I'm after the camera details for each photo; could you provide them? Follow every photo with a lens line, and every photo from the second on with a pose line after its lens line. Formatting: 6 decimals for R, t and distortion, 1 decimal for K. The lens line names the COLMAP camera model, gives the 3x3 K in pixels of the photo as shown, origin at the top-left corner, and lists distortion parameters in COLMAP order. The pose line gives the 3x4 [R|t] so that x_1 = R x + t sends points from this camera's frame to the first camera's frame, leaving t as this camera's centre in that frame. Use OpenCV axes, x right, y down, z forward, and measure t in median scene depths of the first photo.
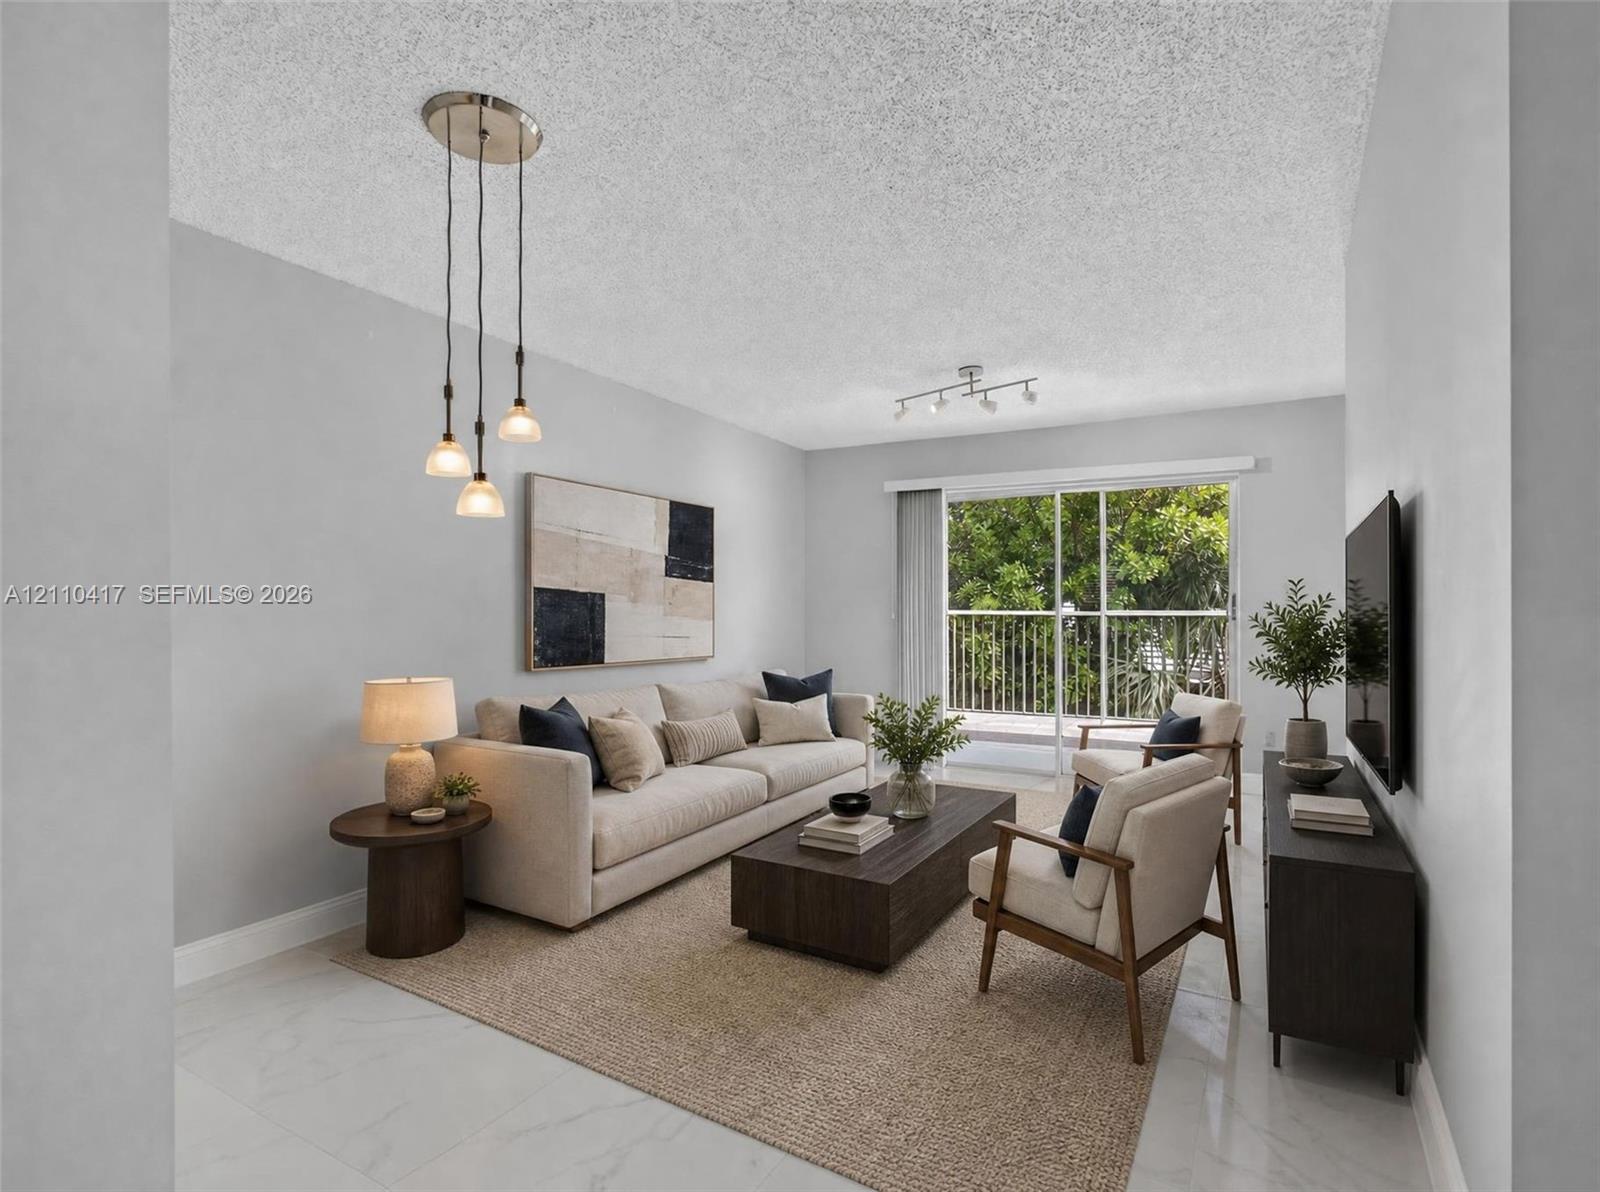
lens RADIAL K [[778.1, 0, 824.7], [0, 778.1, 600.4], [0, 0, 1]] dist [-0.009796, -0.000731]
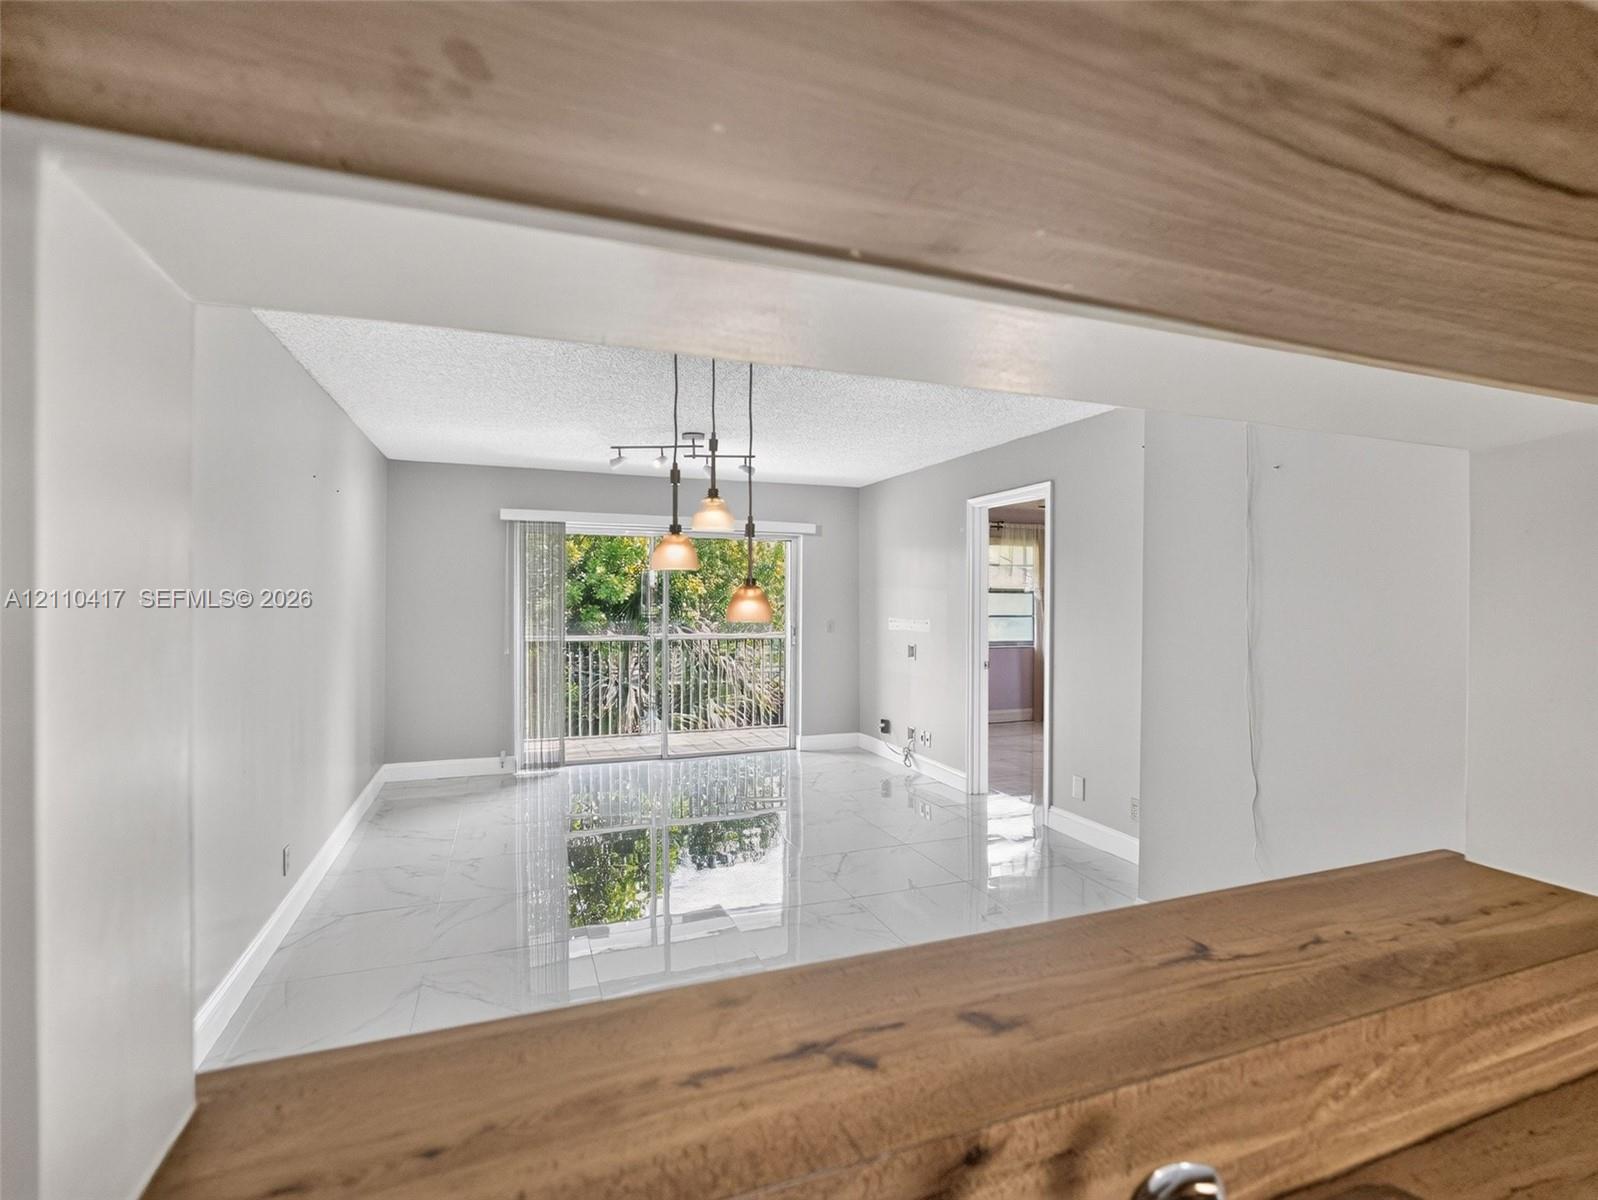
lens RADIAL K [[777.2, 0, 794.7], [0, 777.2, 600.6], [0, 0, 1]] dist [-0.009796, -0.000731]
pose [[0.664158, 0.003565, 0.747584, -0.506230], [-0.005279, 0.999986, -0.000079, -0.058659], [-0.747574, -0.003893, 0.664167, 0.152656]]
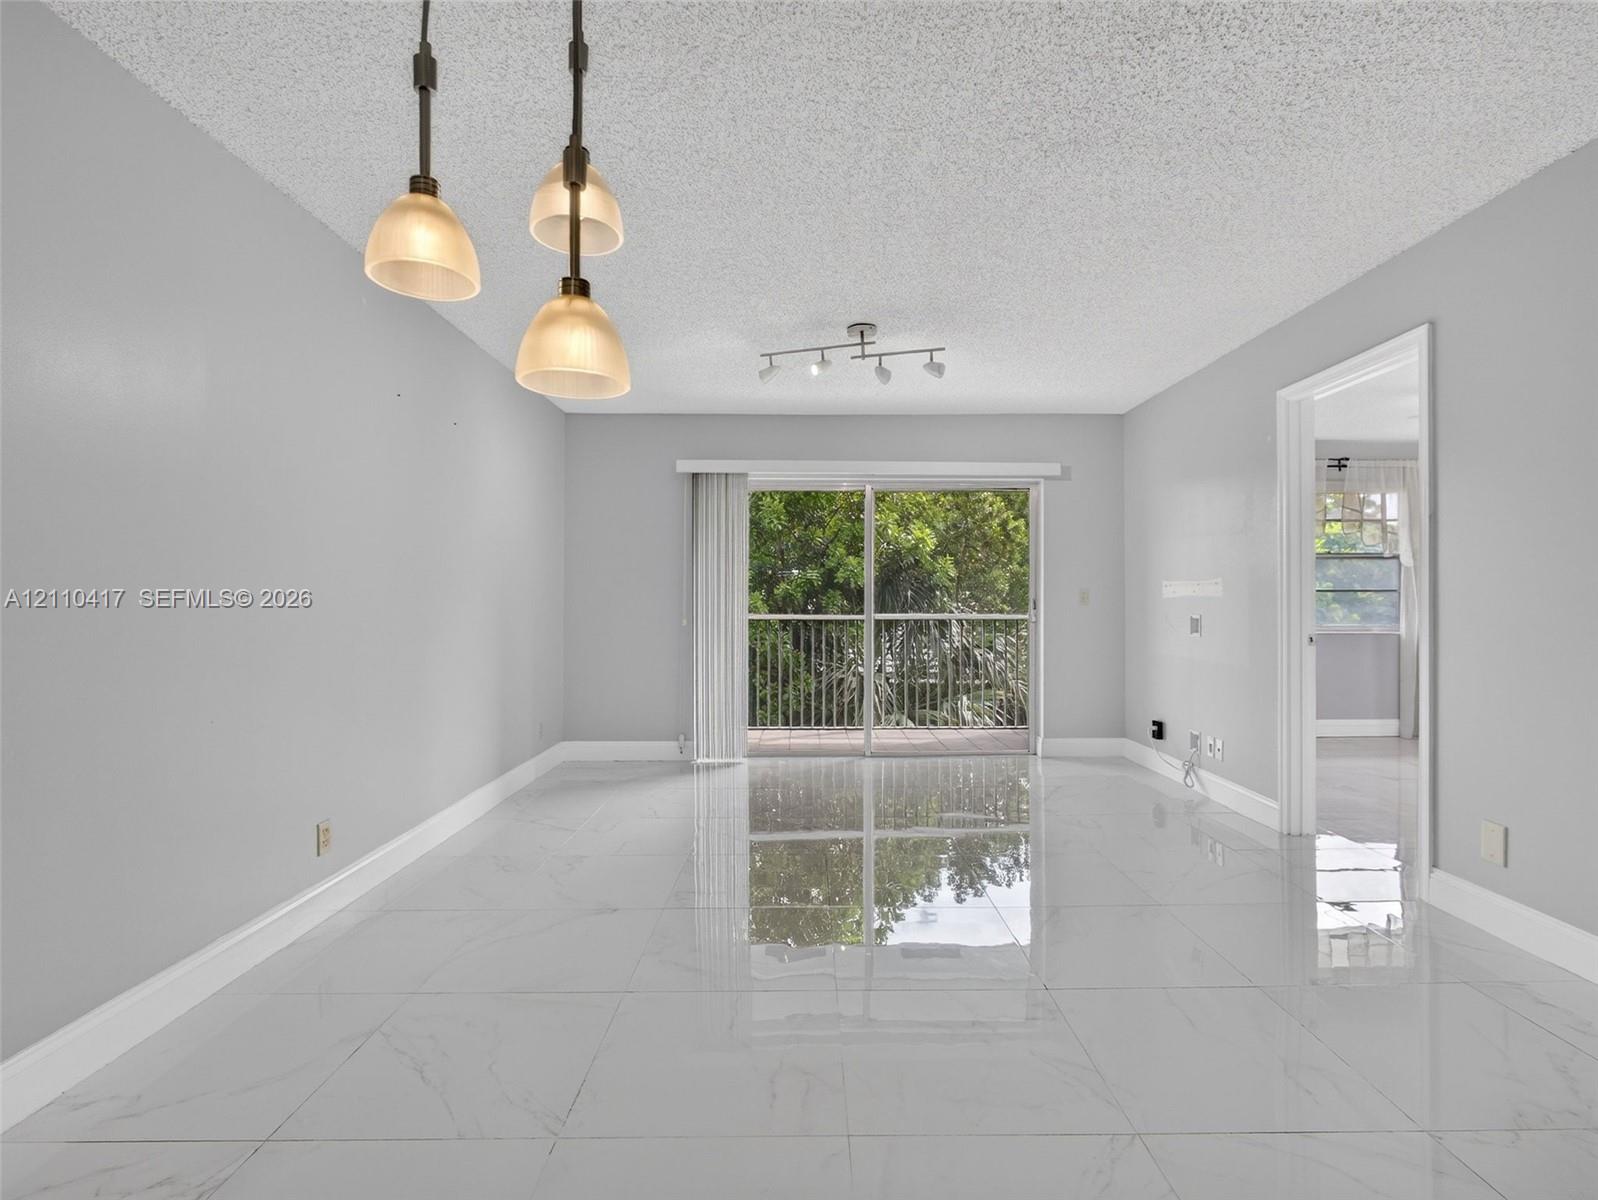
lens RADIAL K [[777.2, 0, 808.9], [0, 777.2, 600.7], [0, 0, 1]] dist [-0.009796, -0.000731]
pose [[0.883054, 0.004074, 0.469254, -0.241000], [-0.000935, 0.999976, -0.006923, 0.003394], [-0.469271, 0.005675, 0.883036, 0.270328]]
